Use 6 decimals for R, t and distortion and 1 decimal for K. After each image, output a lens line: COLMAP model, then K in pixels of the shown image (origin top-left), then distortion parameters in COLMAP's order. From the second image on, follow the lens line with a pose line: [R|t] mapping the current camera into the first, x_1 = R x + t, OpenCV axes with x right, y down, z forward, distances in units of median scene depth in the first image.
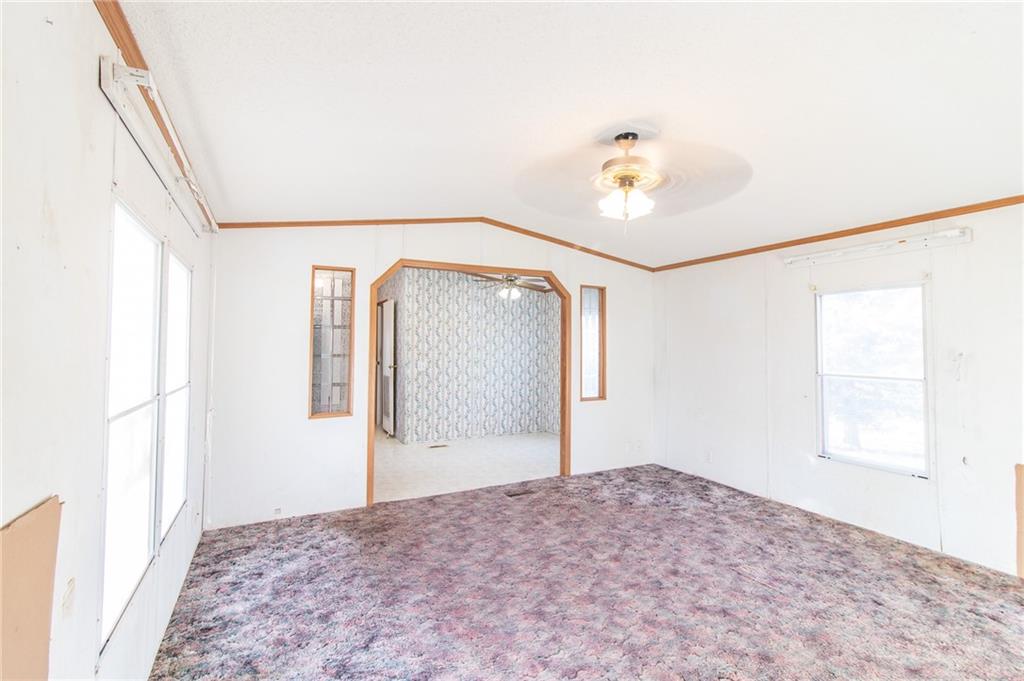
lens RADIAL K [[471.7, 0, 515.2], [0, 471.7, 327.0], [0, 0, 1]] dist [0.001136, 0.000129]
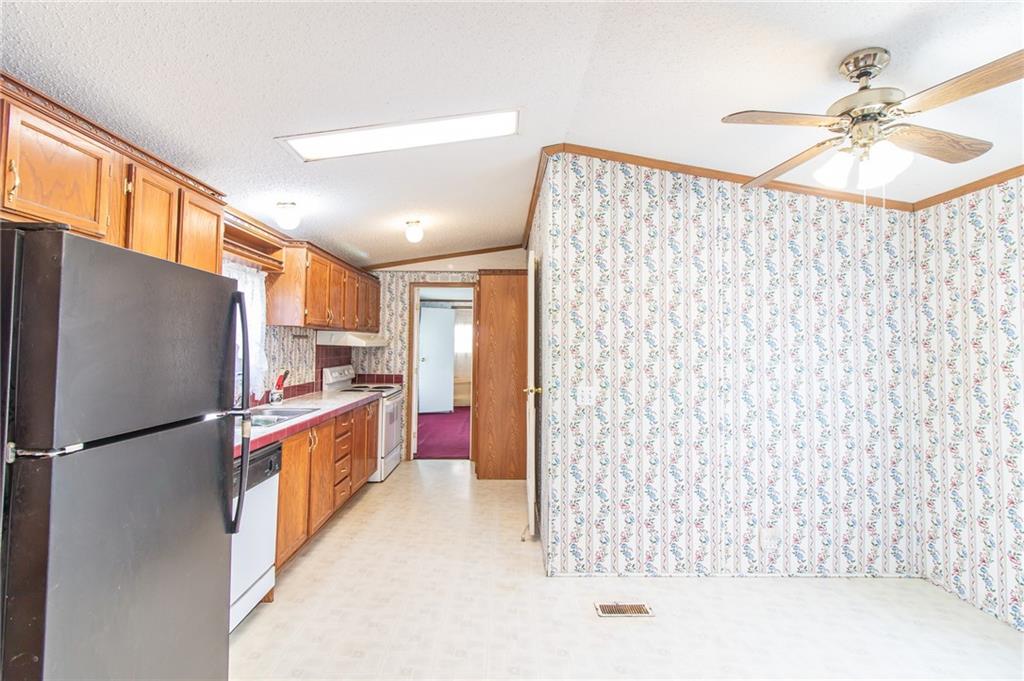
lens RADIAL K [[471.7, 0, 515.2], [0, 471.7, 327.0], [0, 0, 1]] dist [0.001136, 0.000129]
pose [[0.898726, -0.011356, -0.438363, -0.116565], [0.009025, 0.999932, -0.007400, 0.041043], [0.438418, 0.002695, 0.898767, 1.001277]]
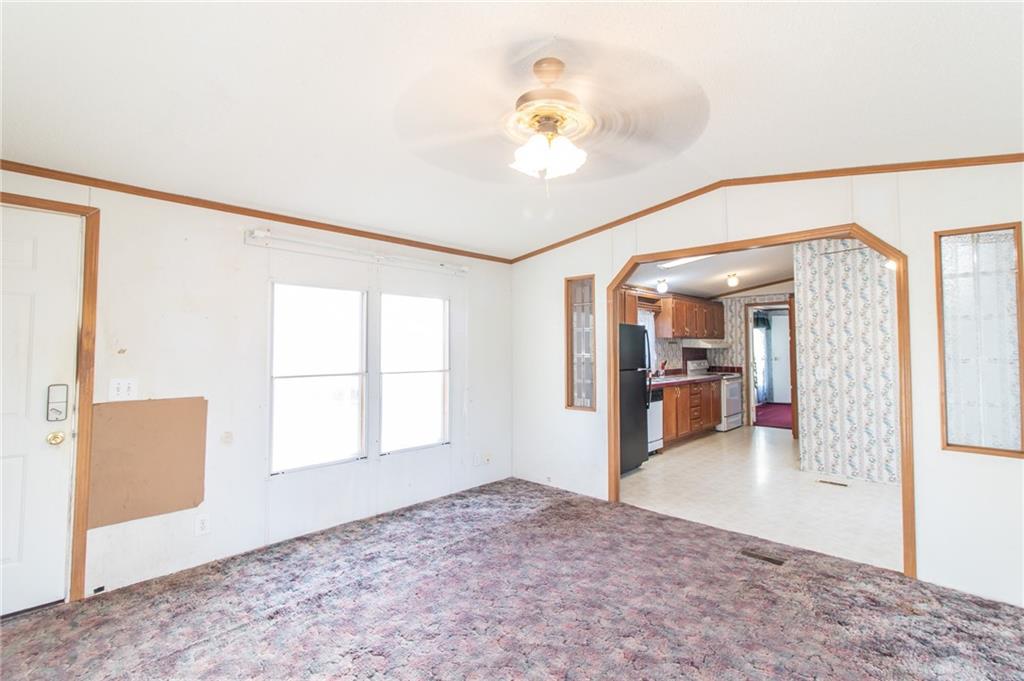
lens RADIAL K [[475.5, 0, 512.8], [0, 475.5, 327.3], [0, 0, 1]] dist [0.002160, 0.000345]
pose [[0.331576, -0.042667, -0.942463, 0.622800], [0.038220, 0.998764, -0.031769, 0.023427], [0.942654, -0.025487, 0.332796, 0.466238]]
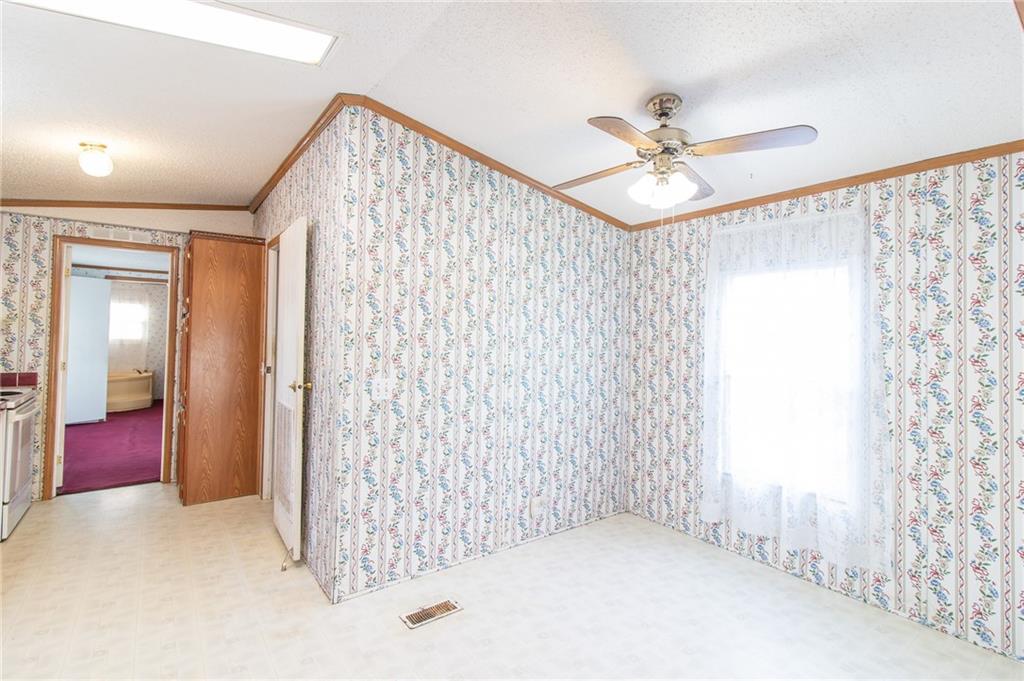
lens RADIAL K [[471.7, 0, 515.2], [0, 471.7, 327.0], [0, 0, 1]] dist [0.001136, 0.000129]
pose [[0.984250, 0.019844, 0.175664, -0.273672], [-0.022950, 0.999614, 0.015672, 0.043116], [-0.175285, -0.019457, 0.984326, 1.034549]]
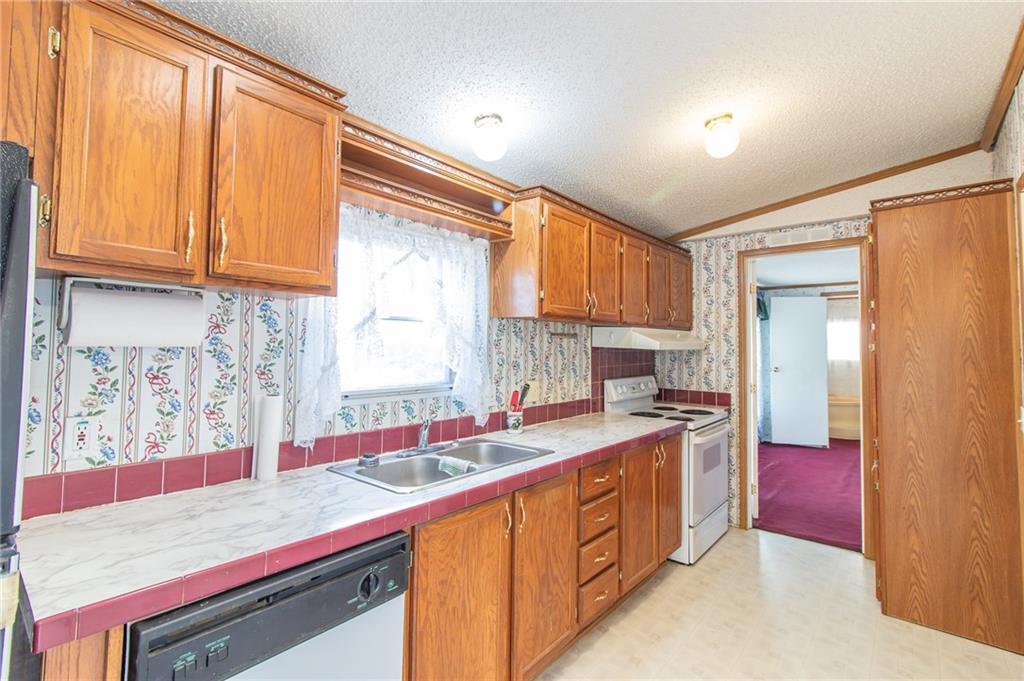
lens RADIAL K [[471.7, 0, 515.2], [0, 471.7, 327.0], [0, 0, 1]] dist [0.001136, 0.000129]
pose [[0.386790, -0.036387, -0.921450, -0.352049], [0.023622, 0.999284, -0.029545, 0.058109], [0.921865, -0.010339, 0.387372, 1.386031]]
